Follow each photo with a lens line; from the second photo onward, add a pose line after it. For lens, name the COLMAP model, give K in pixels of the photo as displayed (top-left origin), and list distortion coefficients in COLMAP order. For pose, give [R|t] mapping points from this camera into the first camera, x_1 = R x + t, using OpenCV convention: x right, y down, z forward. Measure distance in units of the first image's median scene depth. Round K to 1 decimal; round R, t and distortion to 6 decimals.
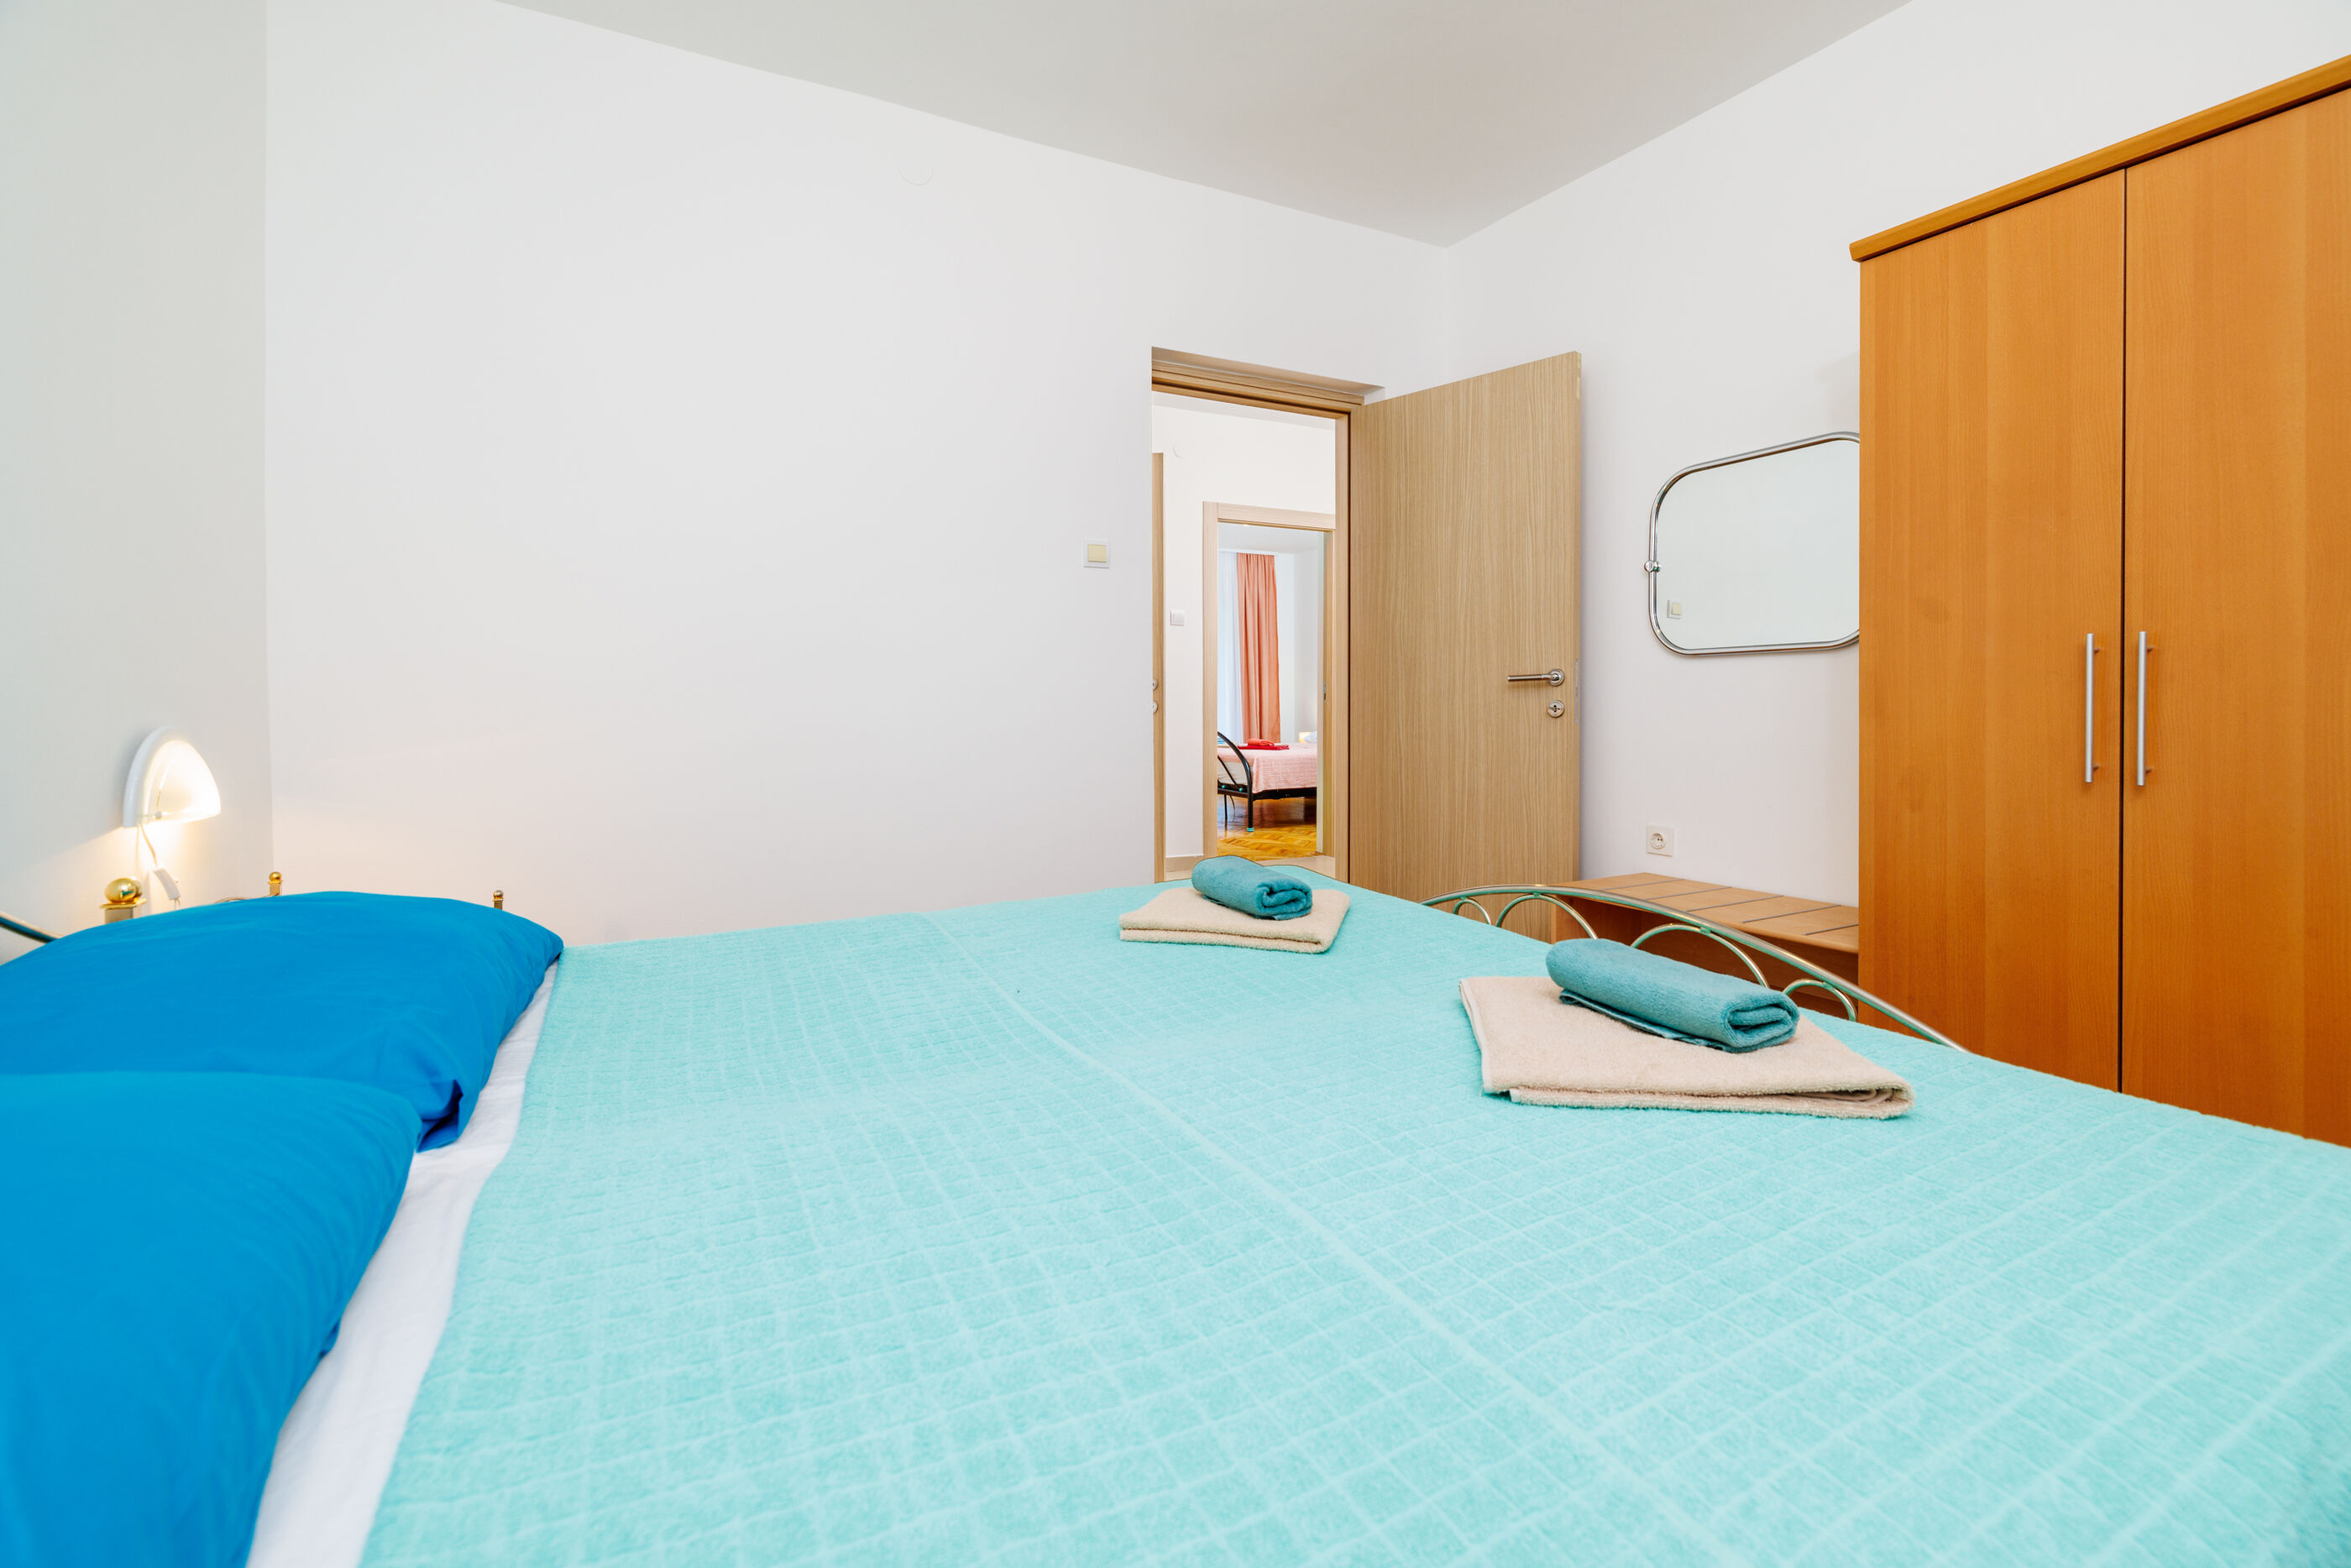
lens RADIAL K [[1007.7, 0, 1176.0], [0, 1007.7, 733.1], [0, 0, 1]] dist [0.001072, 0.000298]
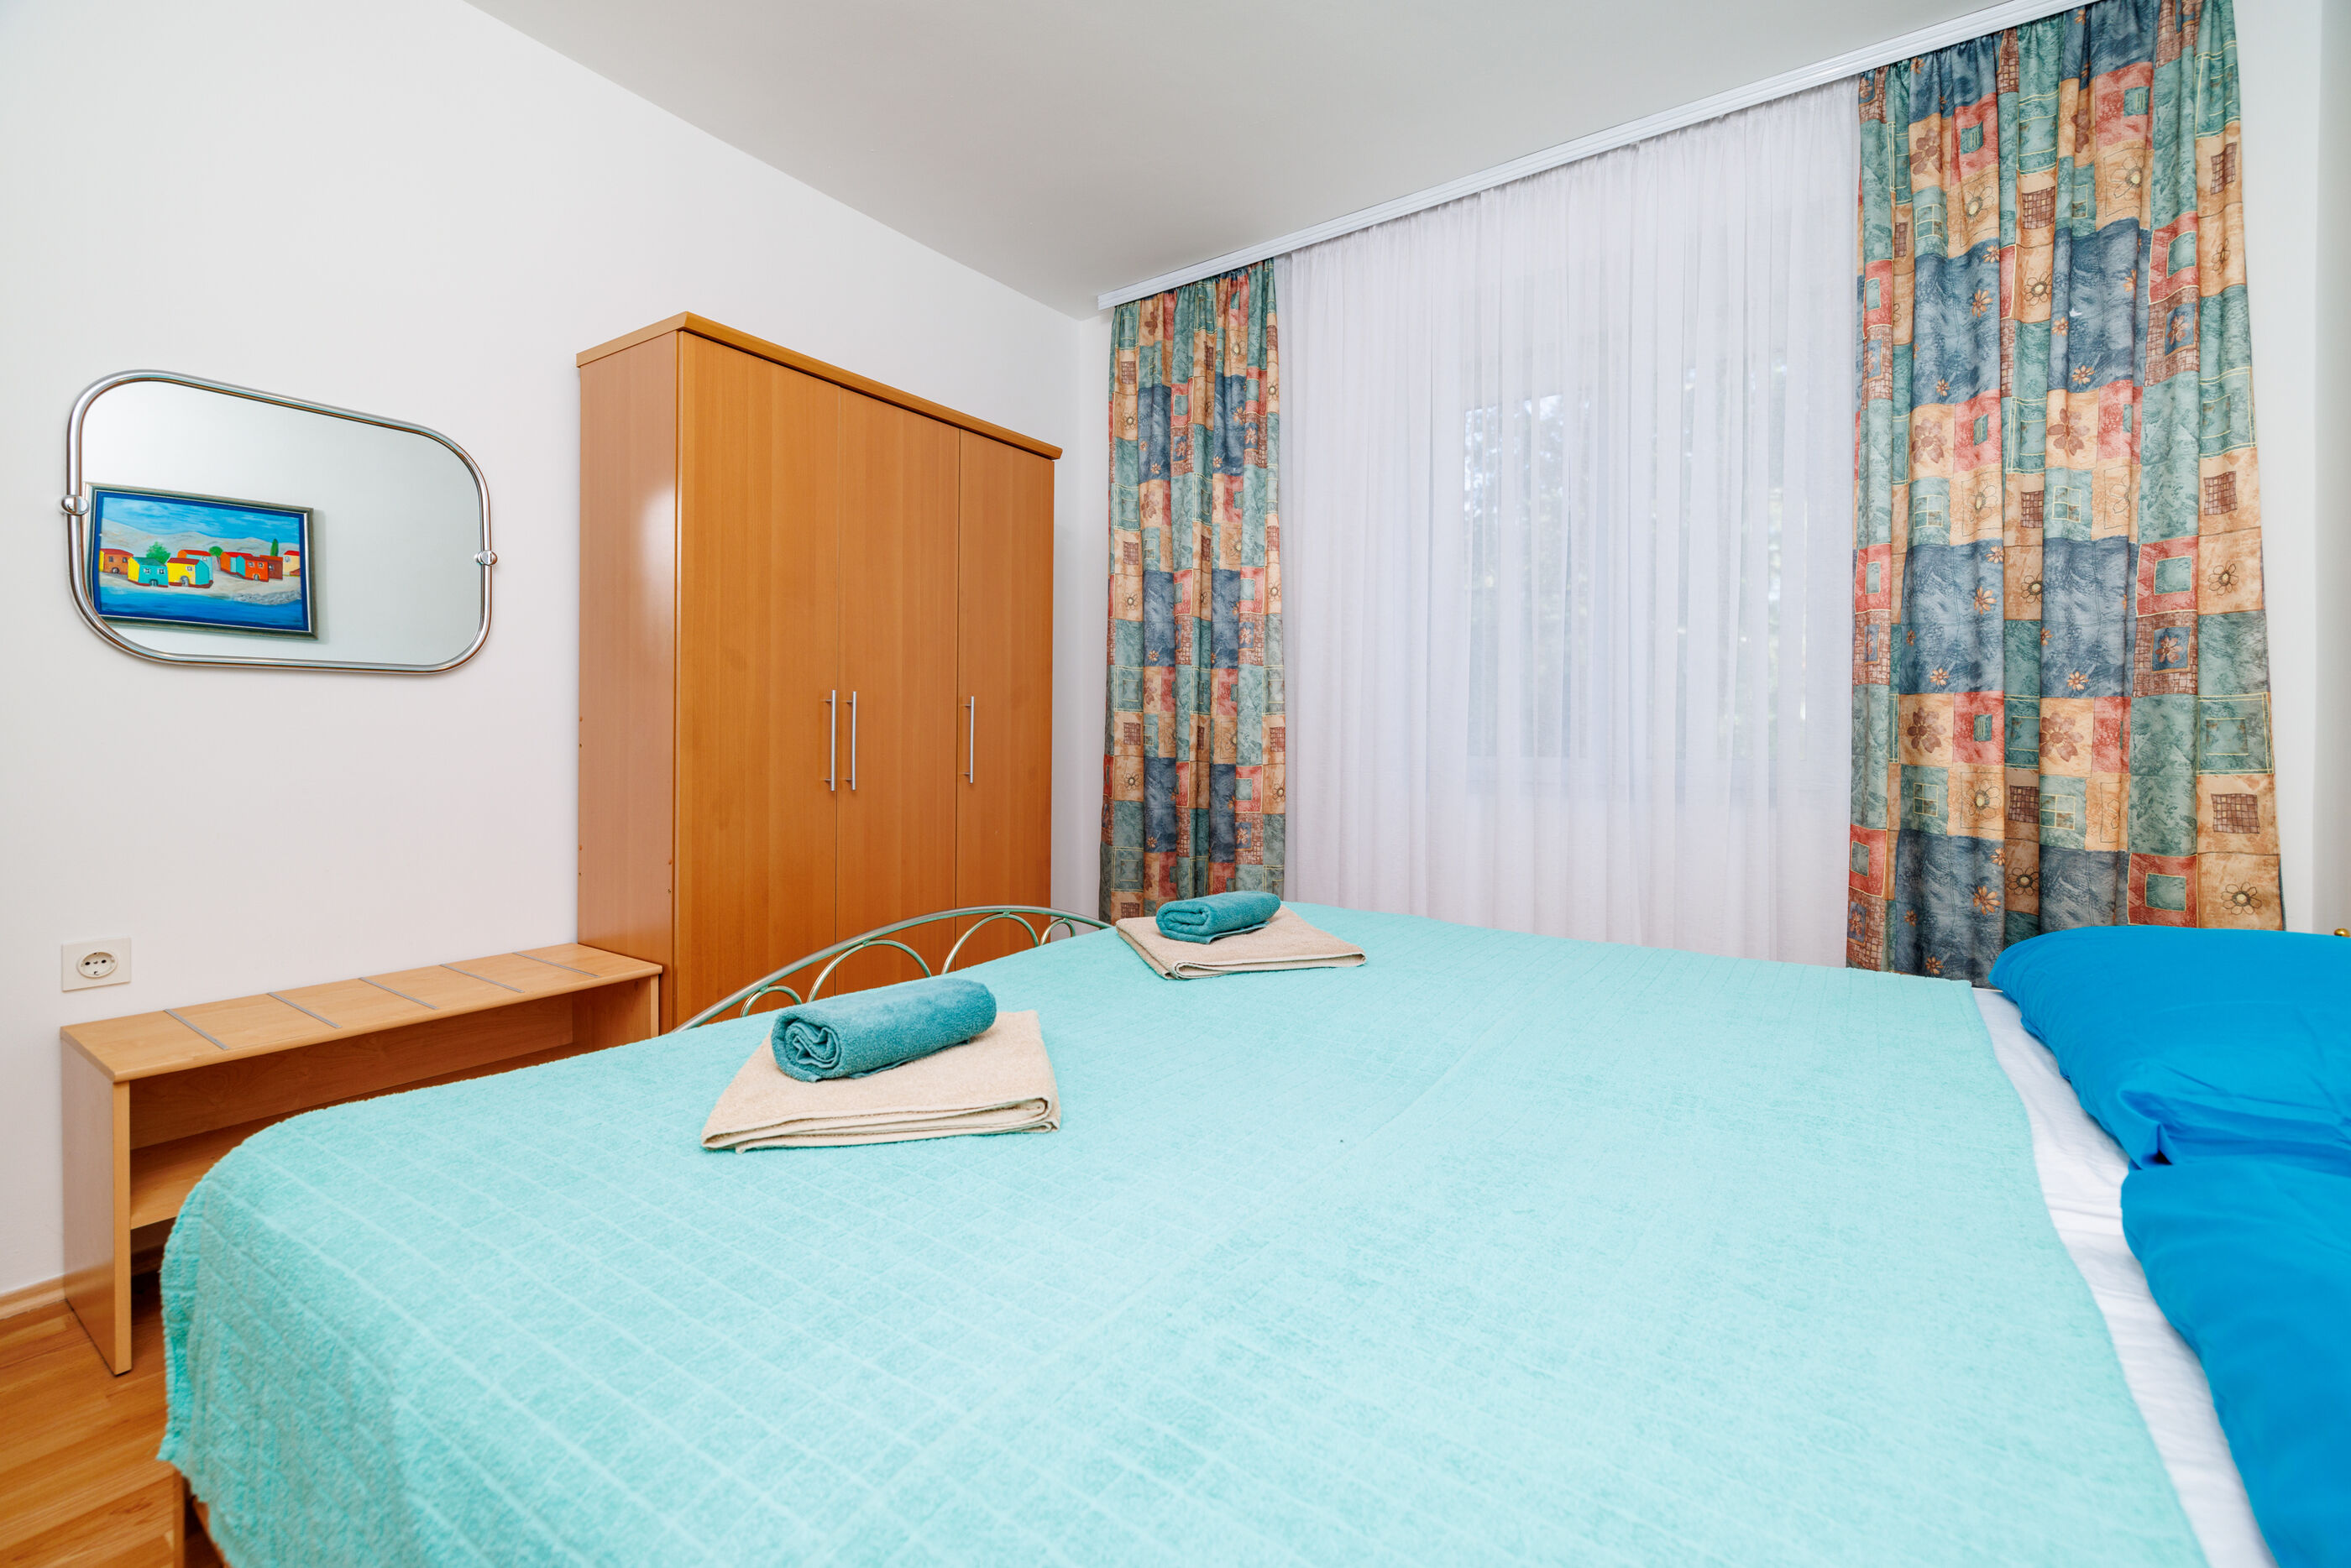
lens RADIAL K [[1007.7, 0, 1176.0], [0, 1007.7, 733.1], [0, 0, 1]] dist [0.001072, 0.000298]
pose [[-0.478144, -0.007722, 0.878247, -0.583563], [0.016612, 0.999703, 0.017834, -0.049305], [-0.878124, 0.023116, -0.477874, 1.168903]]
